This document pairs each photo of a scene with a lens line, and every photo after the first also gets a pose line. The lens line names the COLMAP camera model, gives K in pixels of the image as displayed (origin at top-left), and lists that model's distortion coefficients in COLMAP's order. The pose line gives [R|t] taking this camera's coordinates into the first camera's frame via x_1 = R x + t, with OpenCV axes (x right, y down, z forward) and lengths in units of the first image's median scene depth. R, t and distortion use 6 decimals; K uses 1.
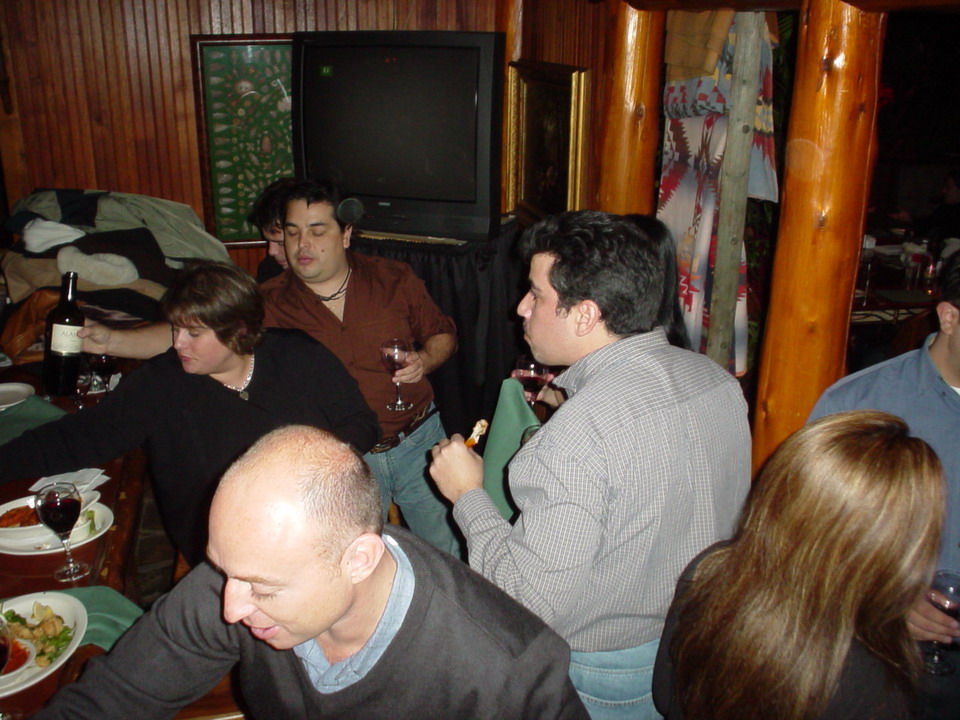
lens RADIAL K [[908.2, 0, 480.0], [0, 908.2, 360.0], [0, 0, 1]] dist [-0.094841, 0.010618]
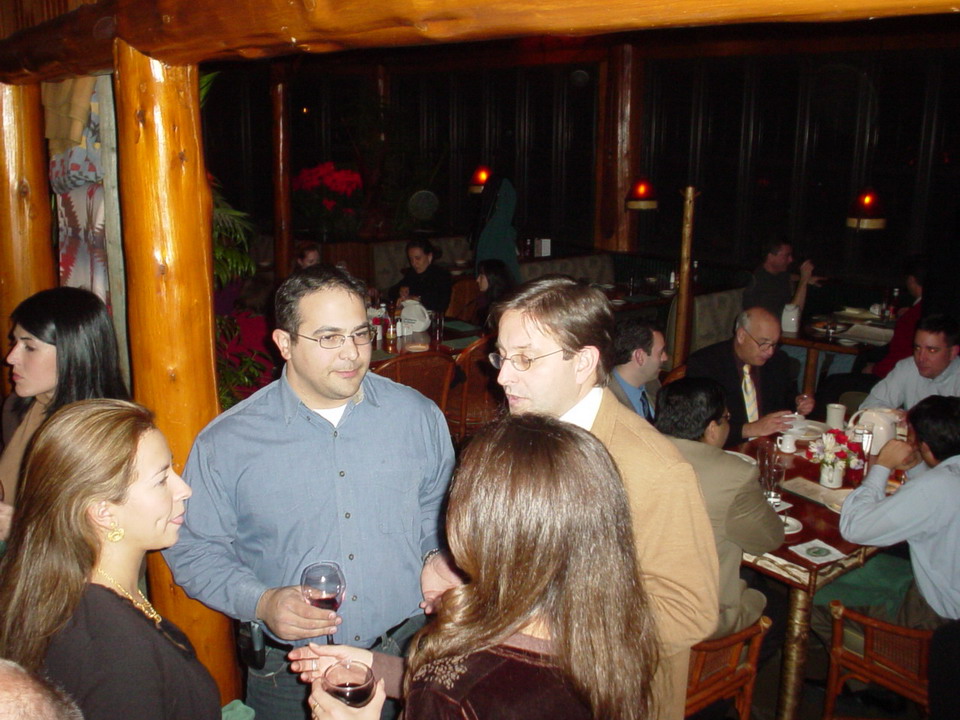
lens RADIAL K [[908.2, 0, 480.0], [0, 908.2, 360.0], [0, 0, 1]] dist [-0.094841, 0.010618]
pose [[0.868678, -0.114829, 0.481885, 0.126115], [0.166325, 0.983902, -0.065373, 0.047189], [-0.466621, 0.136937, 0.873792, -0.027481]]
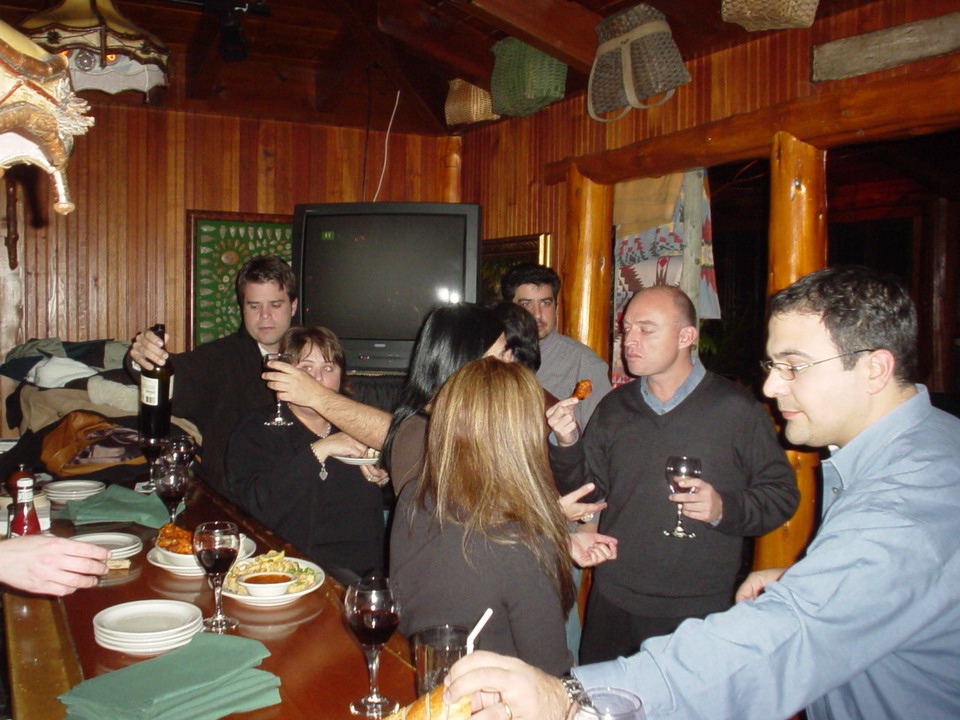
lens RADIAL K [[908.2, 0, 480.0], [0, 908.2, 360.0], [0, 0, 1]] dist [-0.094841, 0.010618]
pose [[0.968369, -0.006099, 0.249448, -0.313217], [0.078006, 0.956993, -0.279427, 0.207615], [-0.237016, 0.290047, 0.927198, -0.116686]]
